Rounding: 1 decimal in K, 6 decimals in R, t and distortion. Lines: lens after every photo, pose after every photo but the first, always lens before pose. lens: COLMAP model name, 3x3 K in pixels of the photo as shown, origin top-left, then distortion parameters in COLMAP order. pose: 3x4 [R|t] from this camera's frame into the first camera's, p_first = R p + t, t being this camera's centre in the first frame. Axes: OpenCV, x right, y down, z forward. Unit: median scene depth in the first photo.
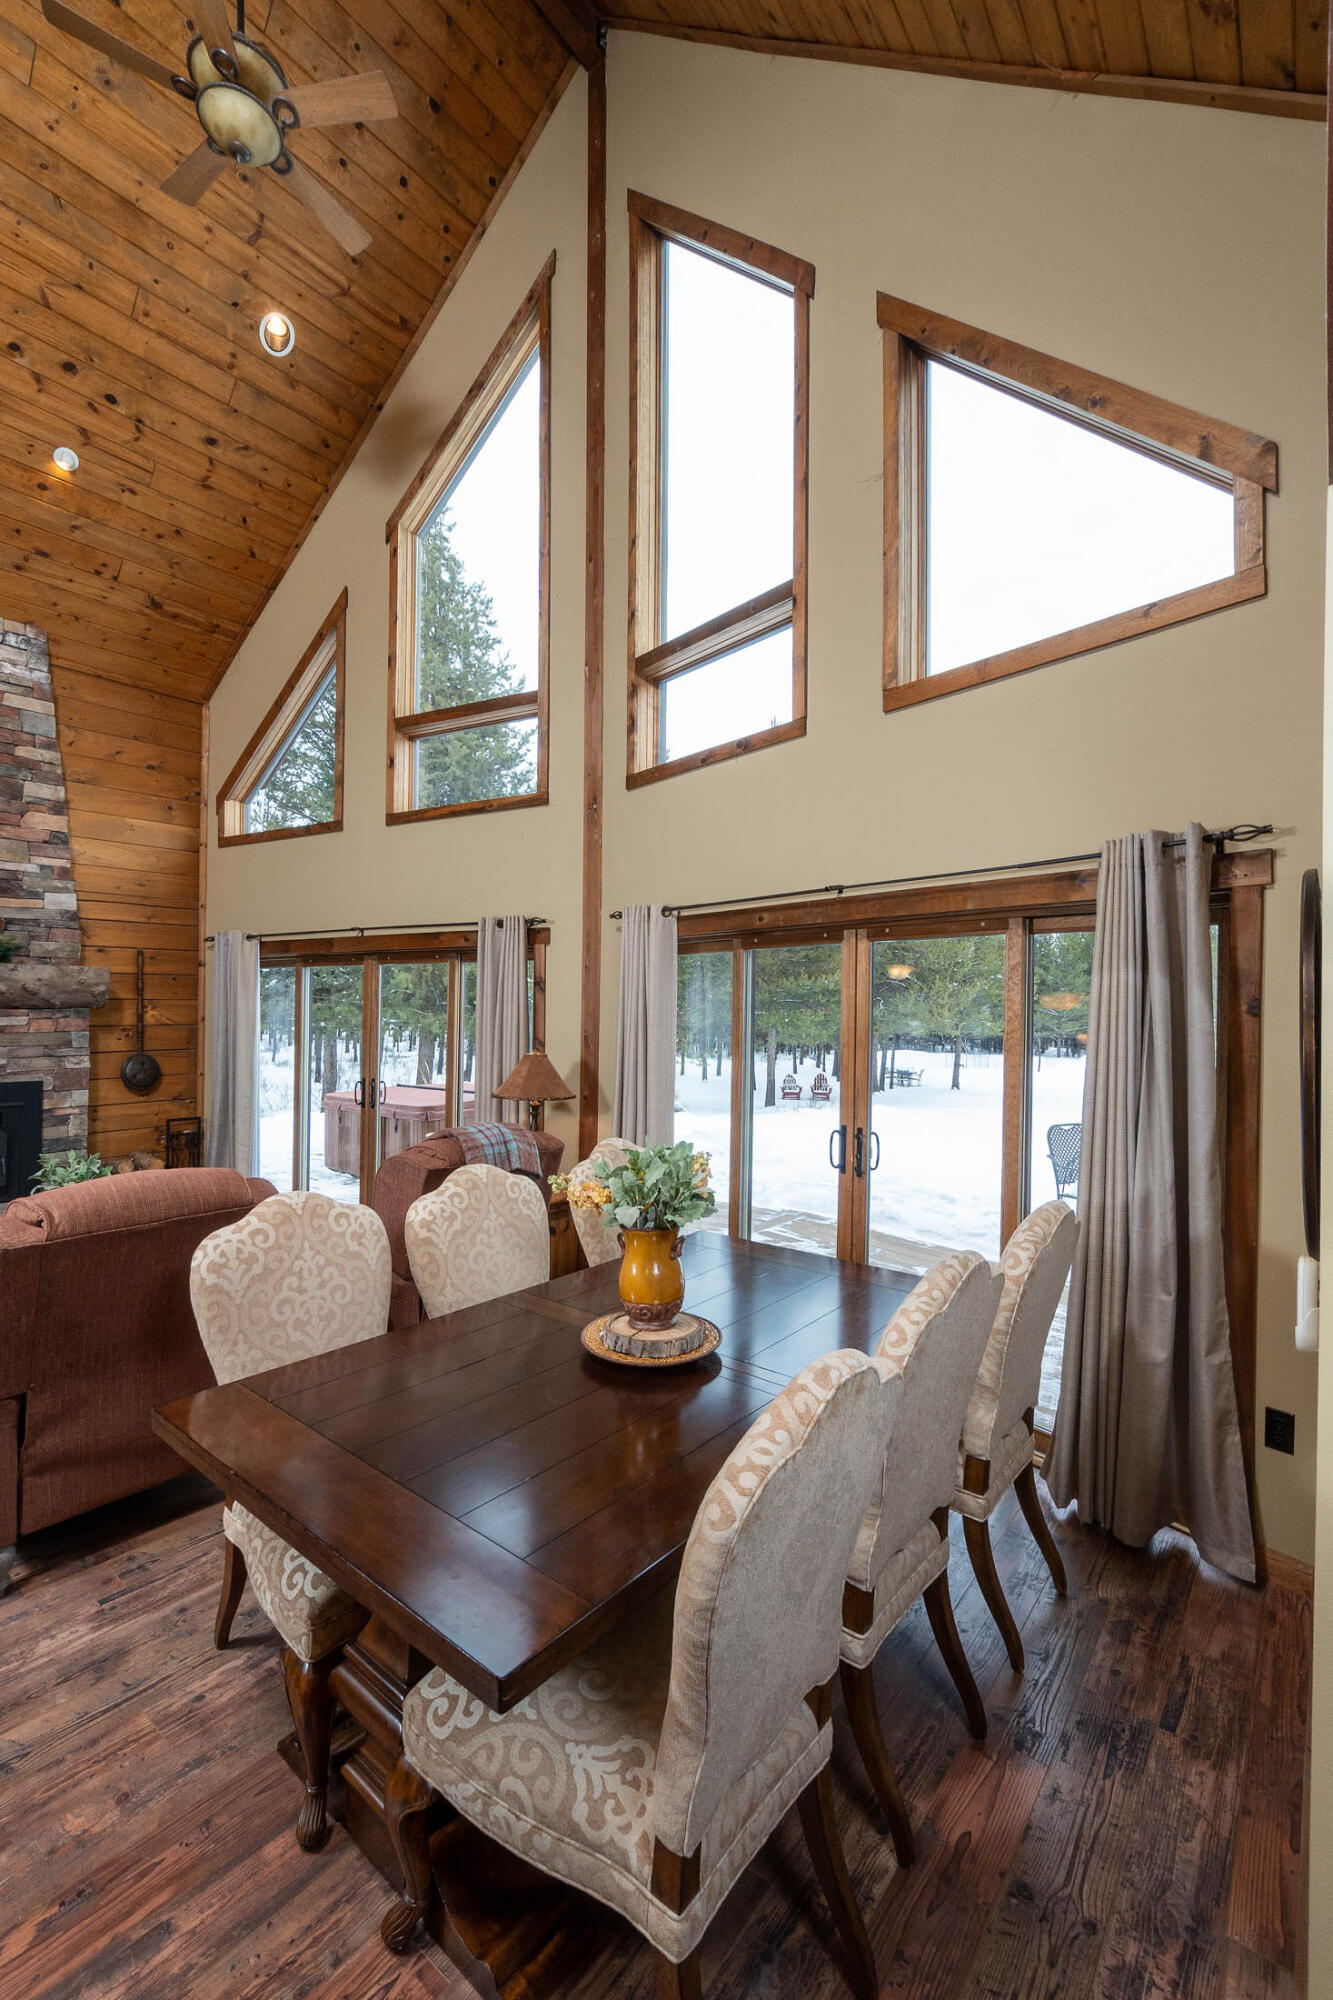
lens RADIAL K [[856.1, 0, 657.1], [0, 856.1, 991.3], [0, 0, 1]] dist [-0.008785, 0.003811]
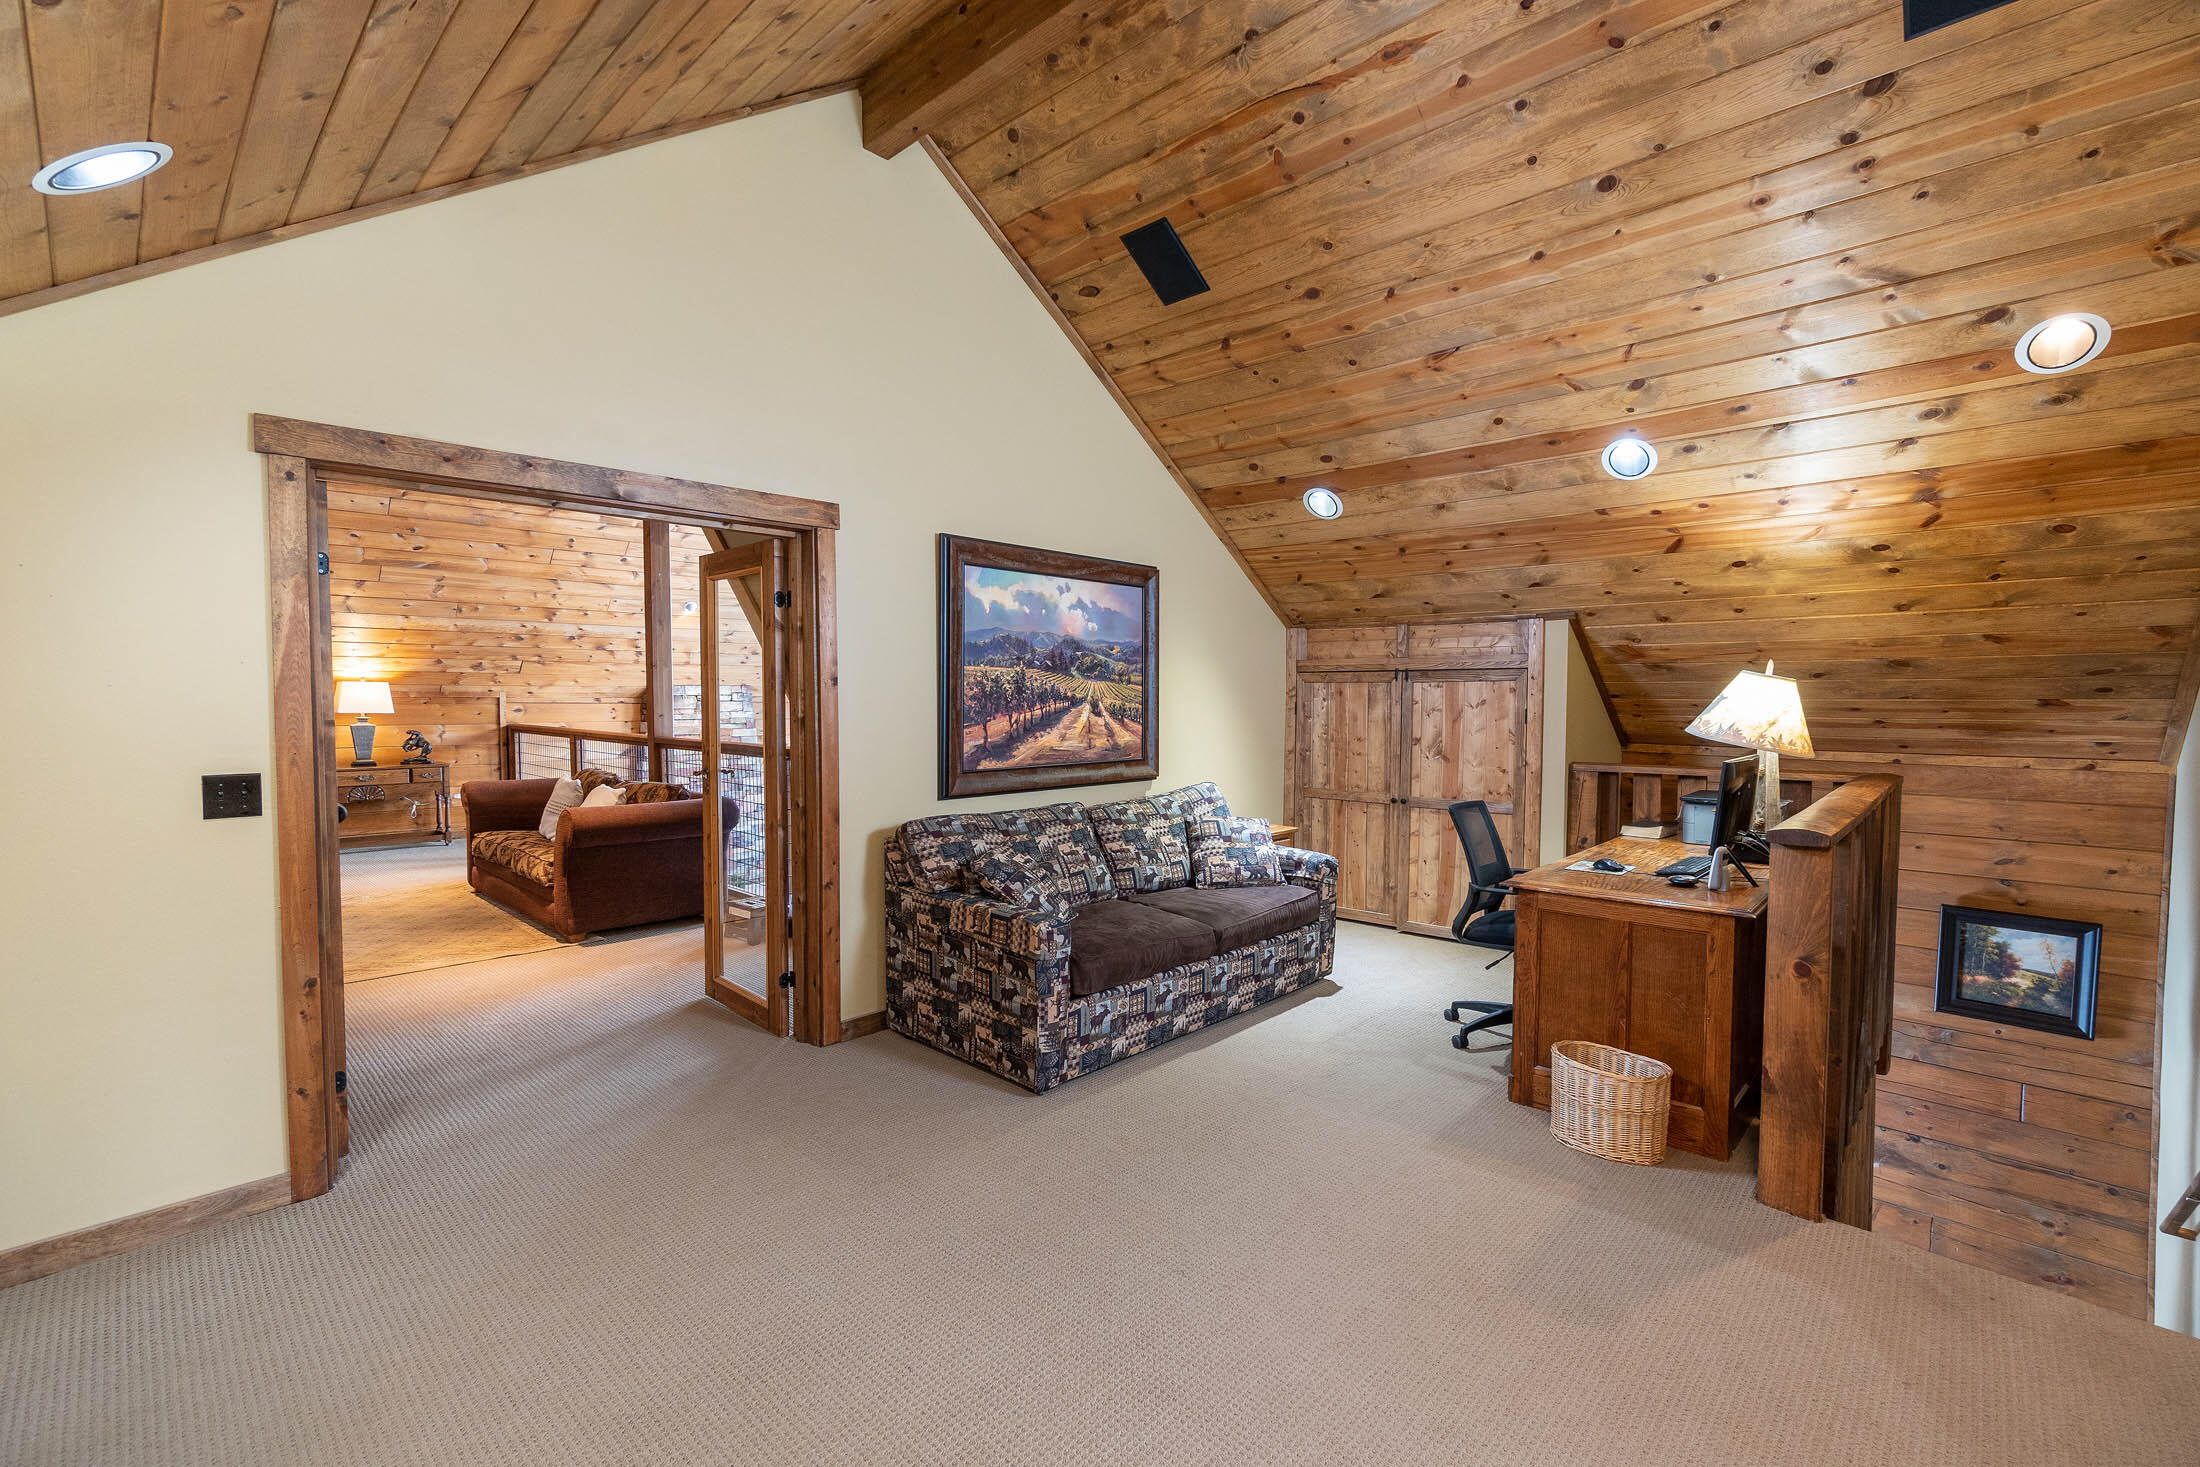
lens RADIAL K [[941.7, 0, 1099.9], [0, 941.7, 729.0], [0, 0, 1]] dist [-0.008785, 0.003811]
pose [[0.997361, -0.000854, -0.072596, 0.101309], [0.004673, 0.998613, 0.052446, -0.421806], [0.072450, -0.052647, 0.995982, -0.784192]]
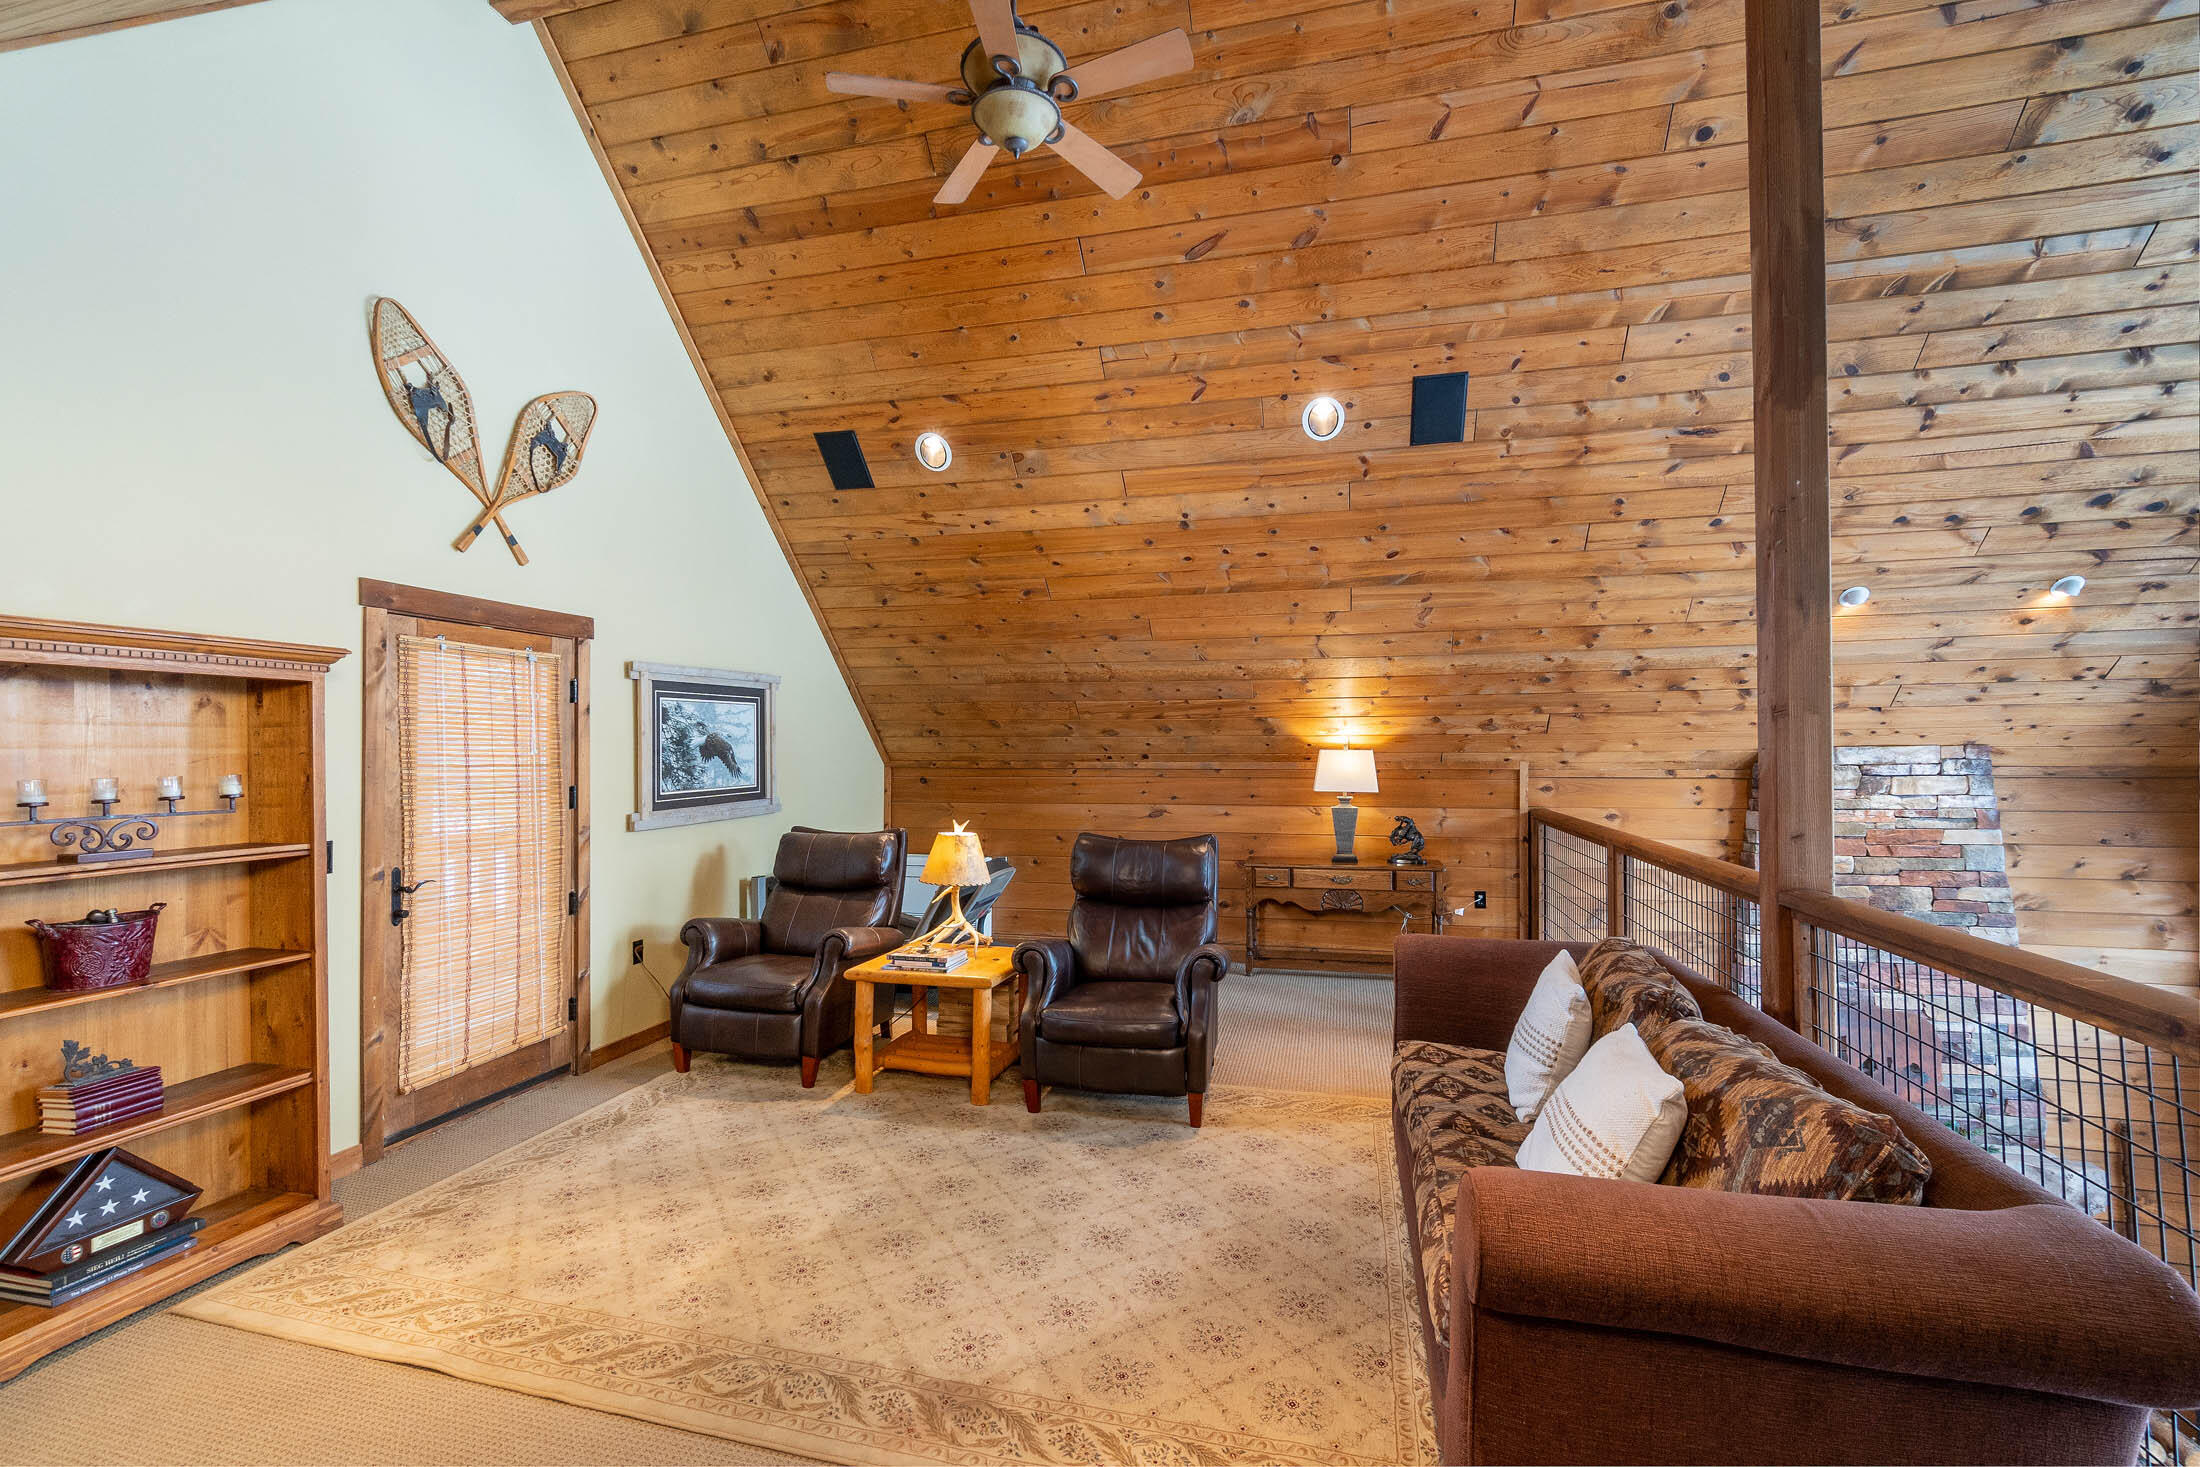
lens RADIAL K [[941.7, 0, 1094.6], [0, 941.7, 748.5], [0, 0, 1]] dist [-0.008785, 0.003811]
pose [[0.420153, -0.009425, -0.907404, -0.239184], [0.024427, 0.999701, 0.000926, -0.432481], [0.907124, -0.022554, 0.420258, -0.194387]]
